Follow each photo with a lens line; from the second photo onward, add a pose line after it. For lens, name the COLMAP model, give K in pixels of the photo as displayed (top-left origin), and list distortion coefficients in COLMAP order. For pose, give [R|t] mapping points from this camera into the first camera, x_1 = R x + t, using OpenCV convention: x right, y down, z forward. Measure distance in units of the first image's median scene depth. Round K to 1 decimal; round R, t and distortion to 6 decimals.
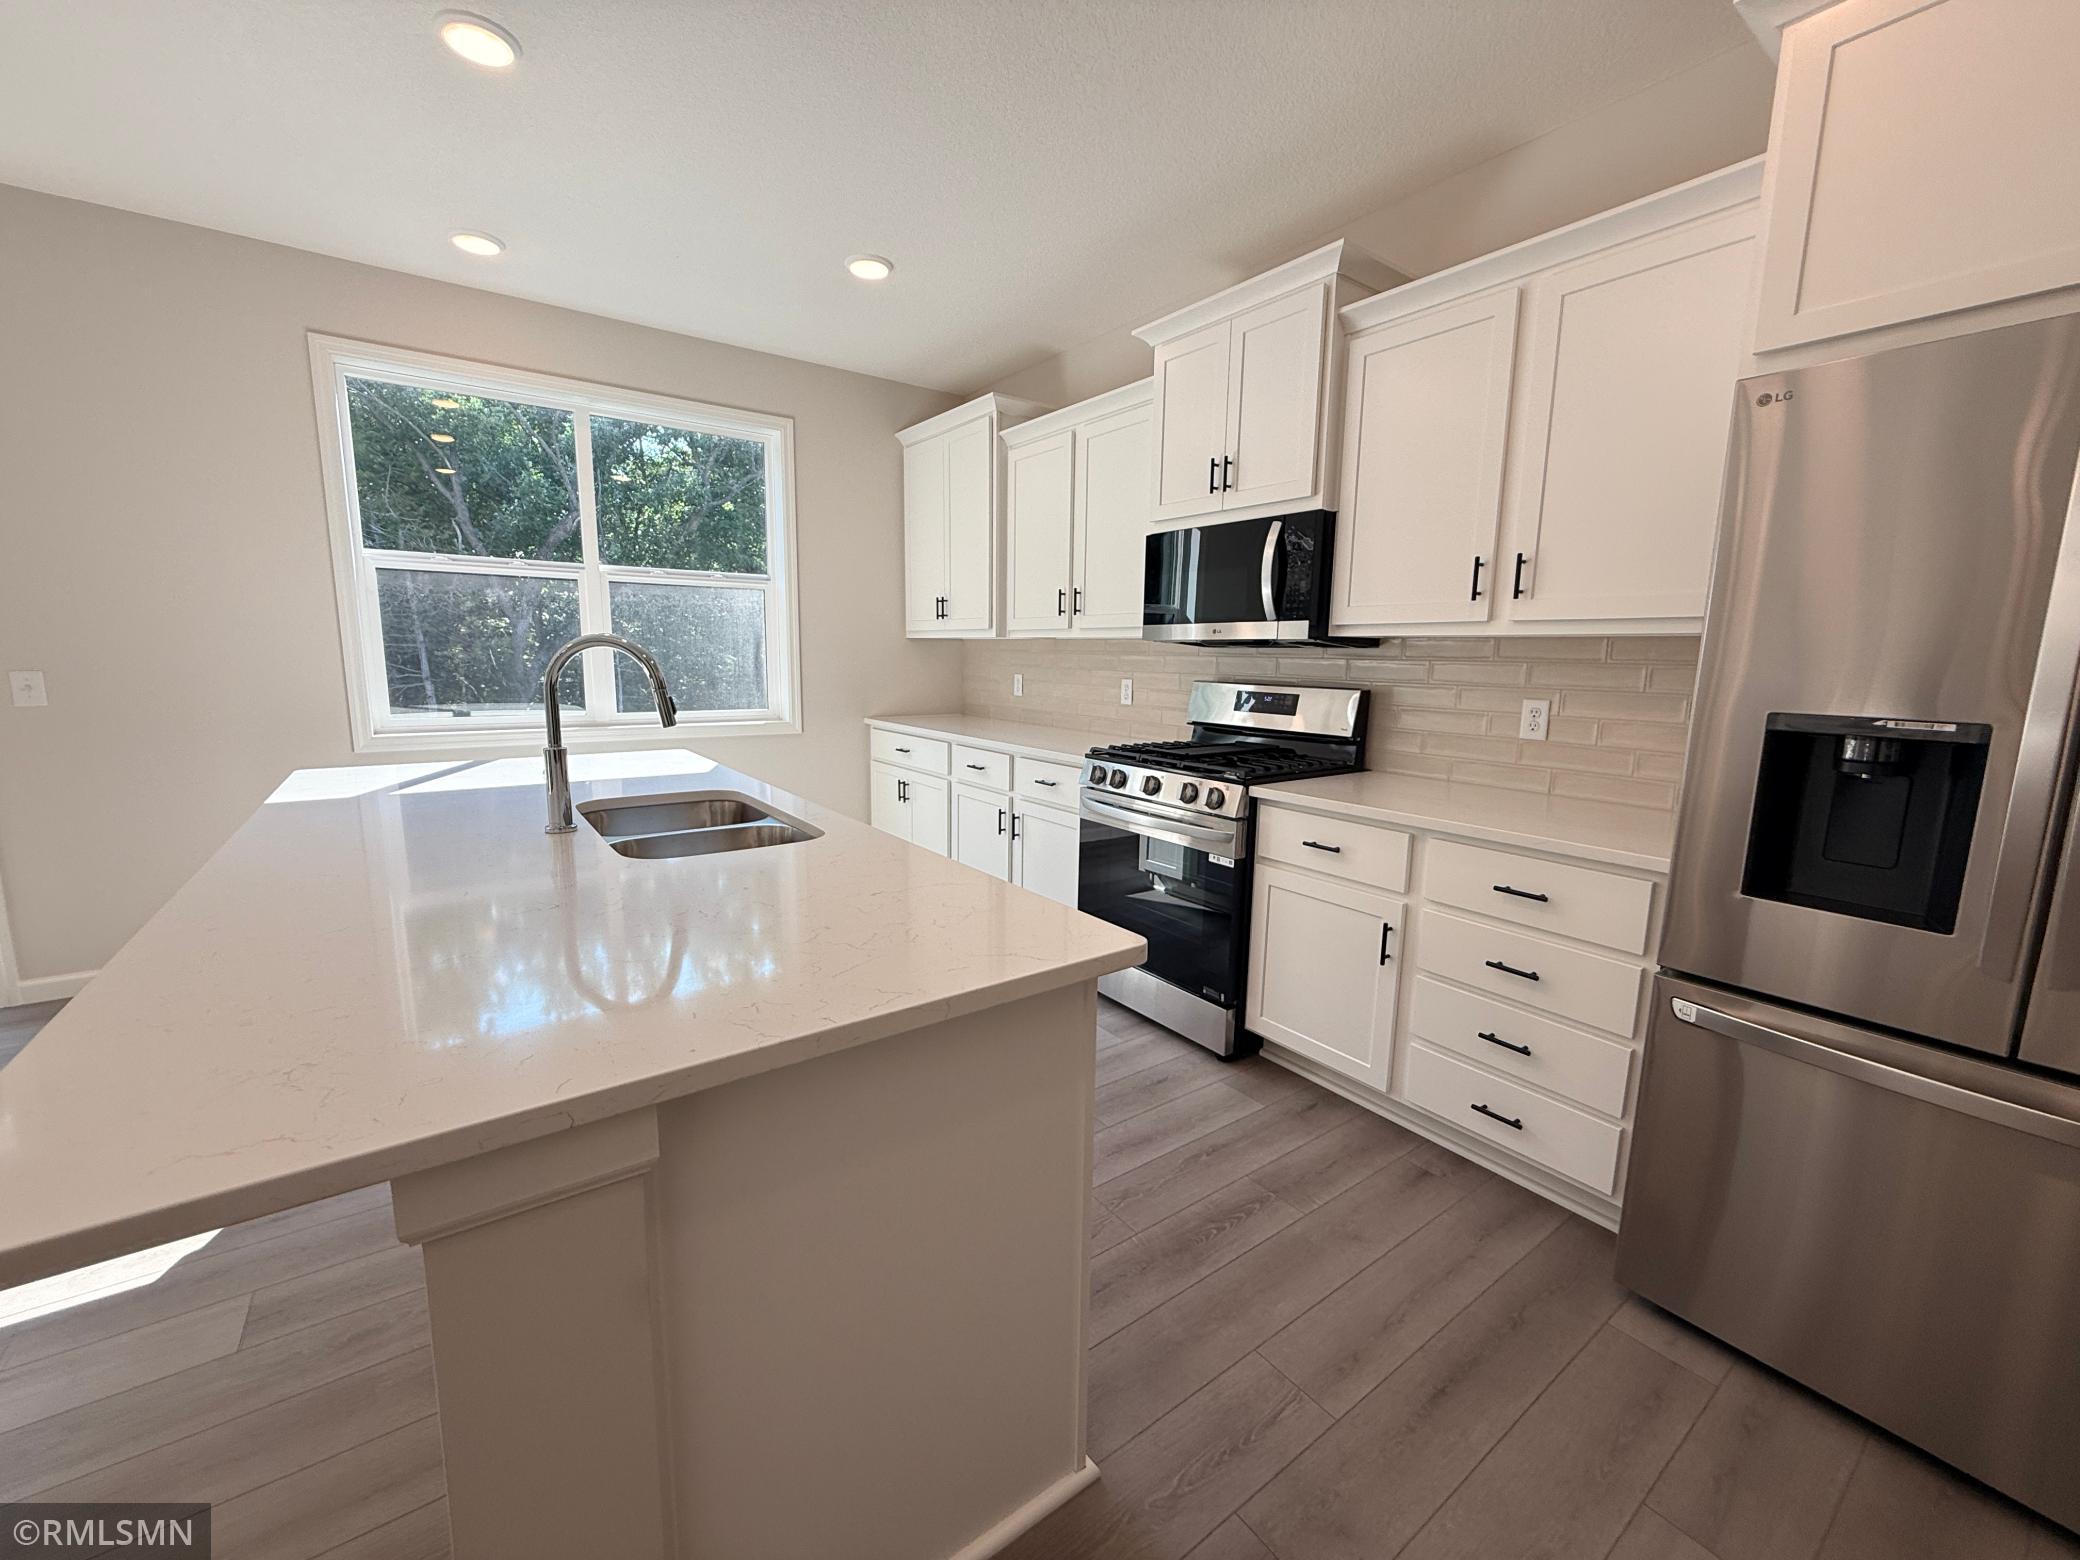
lens RADIAL K [[825.6, 0, 1041.6], [0, 825.6, 781.5], [0, 0, 1]] dist [-0.002695, -0.000110]
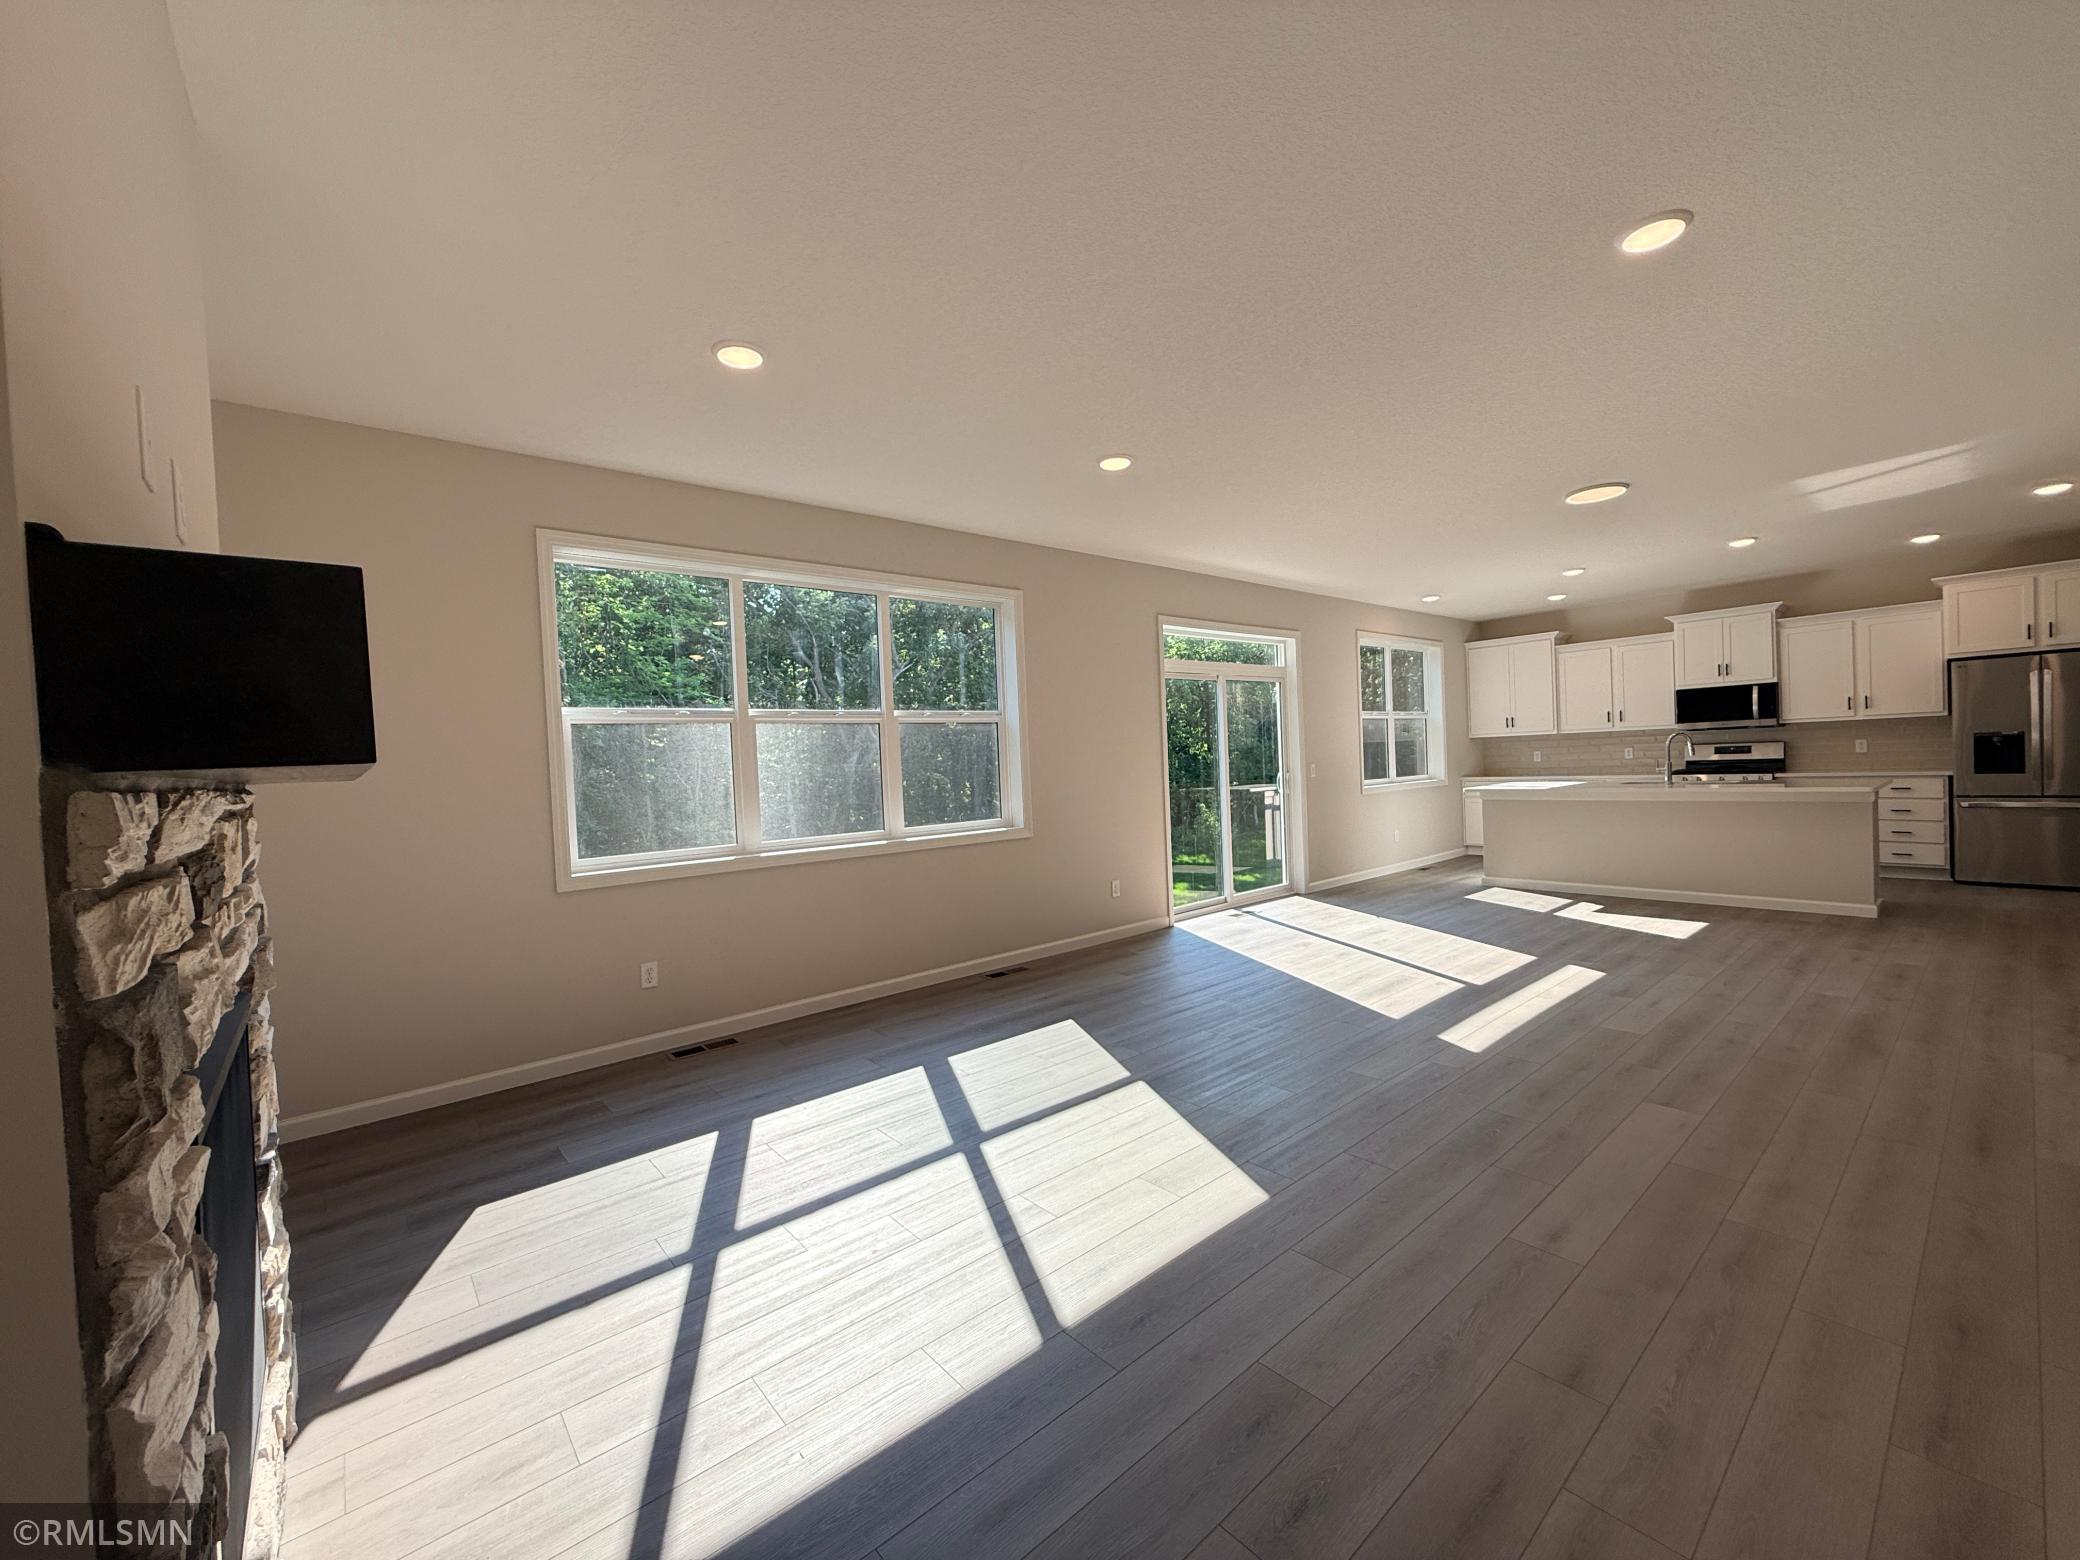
lens RADIAL K [[830.2, 0, 1040.0], [0, 830.2, 780.0], [0, 0, 1]] dist [0.000073, 0.000039]
pose [[0.995590, -0.060480, 0.071715, -2.304886], [0.069526, 0.988913, -0.131214, 0.208103], [-0.062984, 0.135622, 0.988757, -1.587309]]
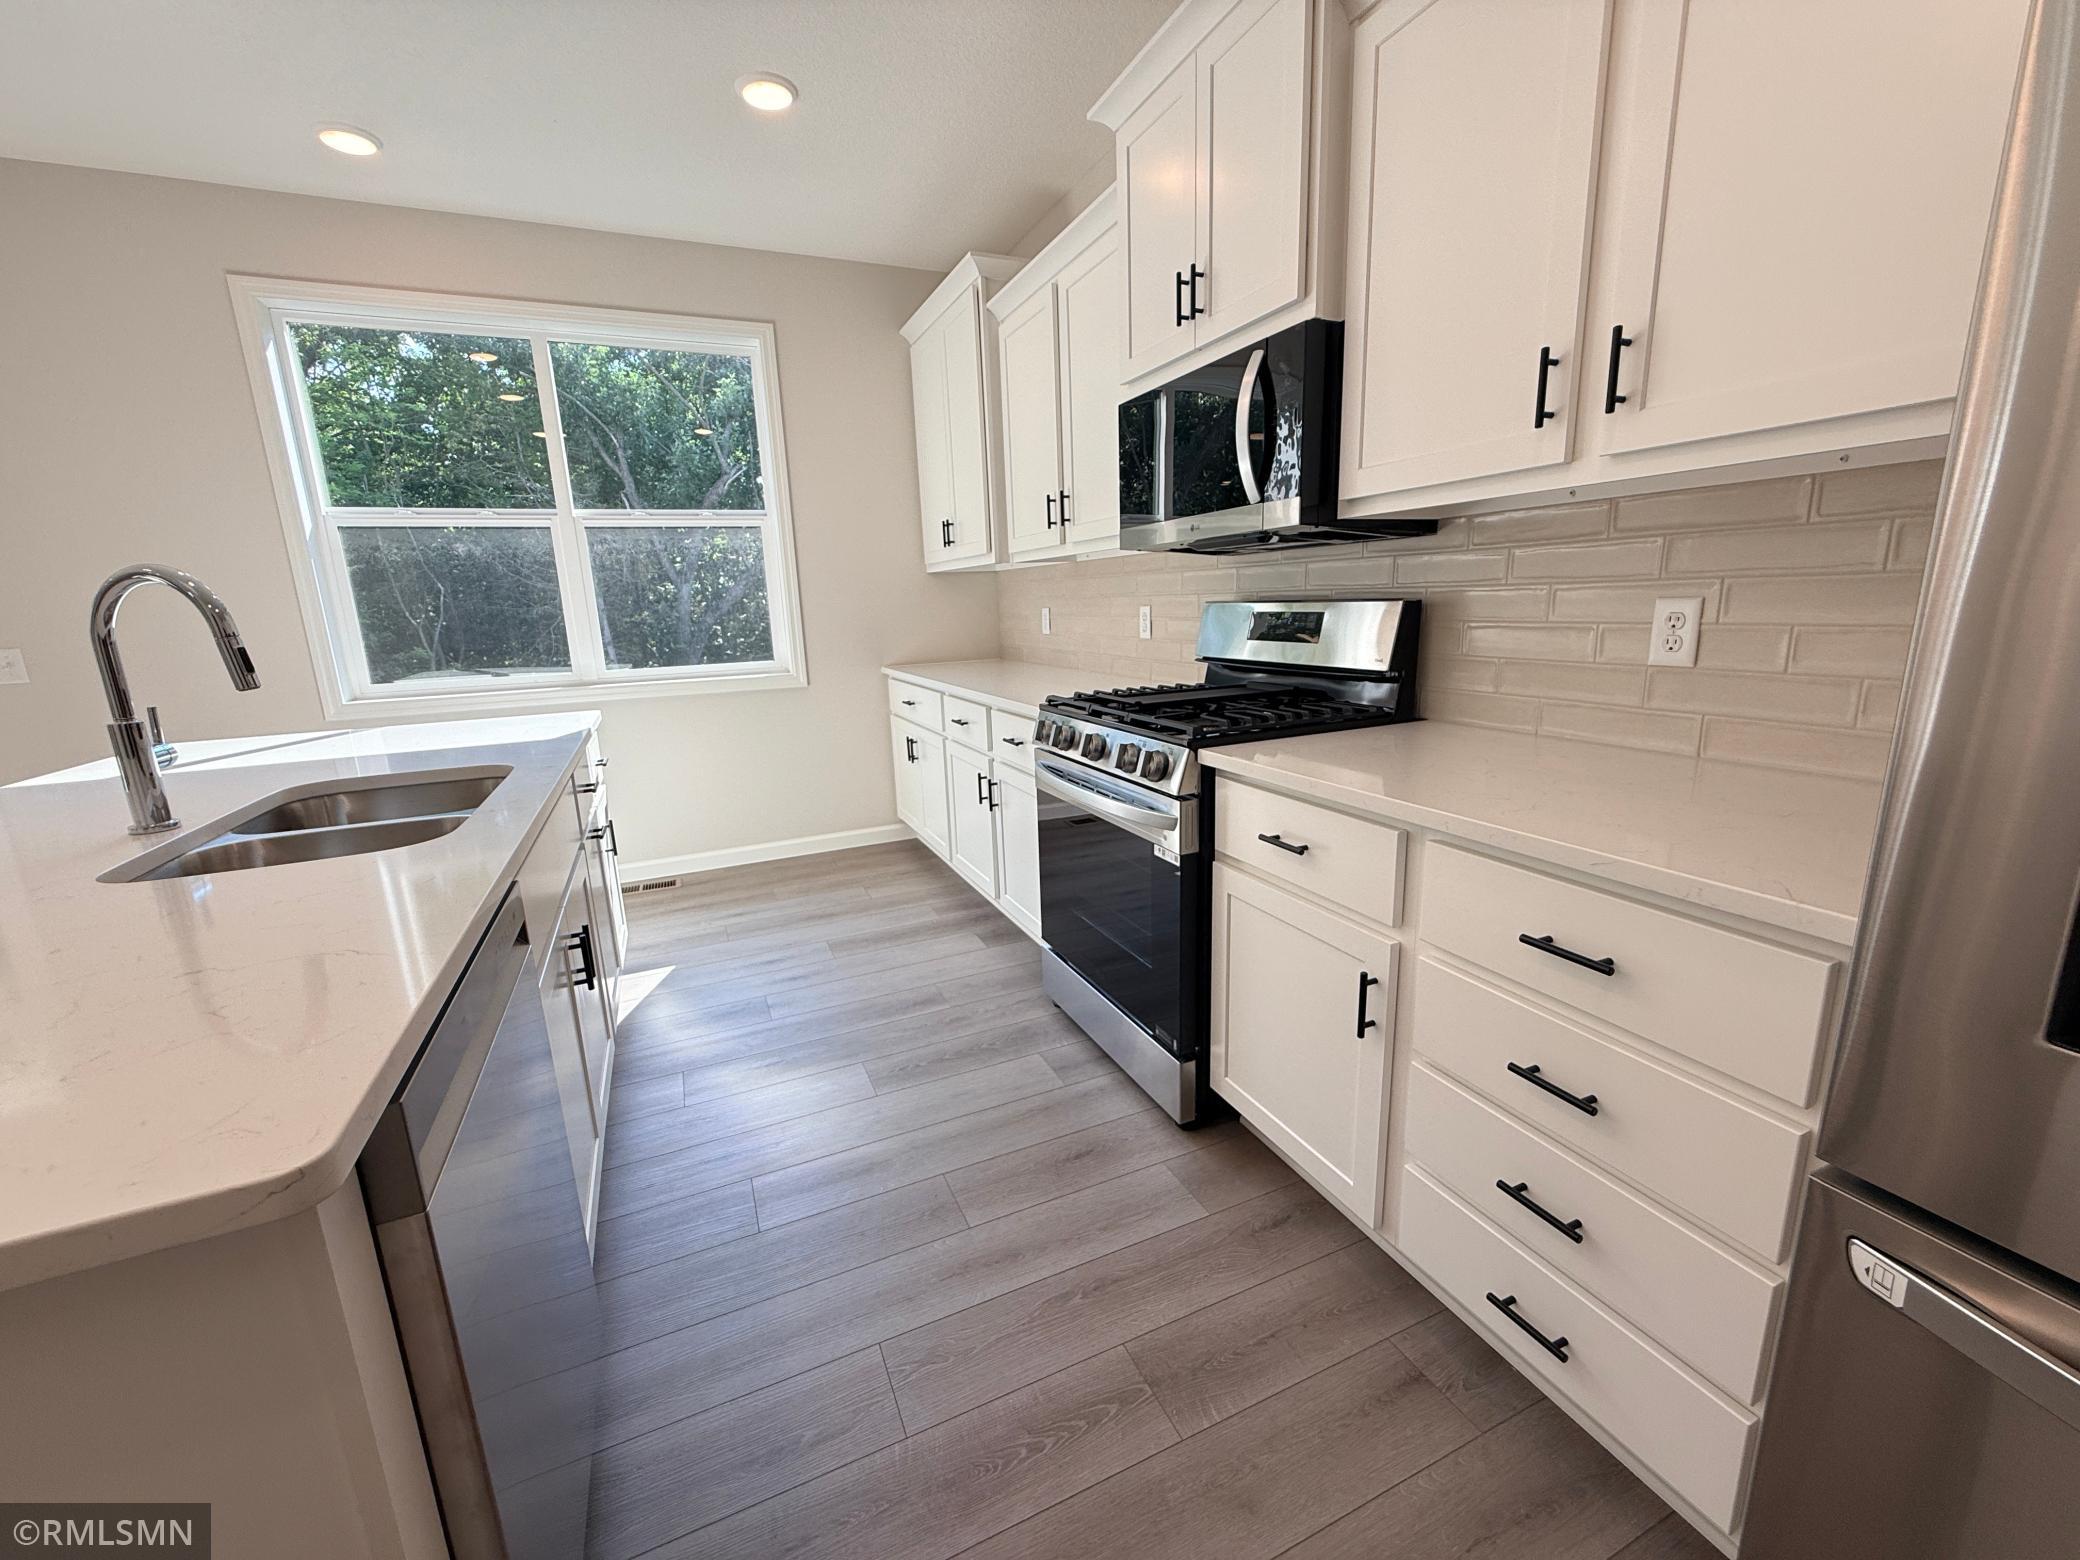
lens RADIAL K [[830.2, 0, 1040.0], [0, 830.2, 780.0], [0, 0, 1]] dist [0.000073, 0.000039]
pose [[0.976054, -0.005054, -0.217469, 0.240630], [0.018798, 0.997950, 0.061176, -0.011638], [0.216714, -0.063799, 0.974148, 0.266227]]
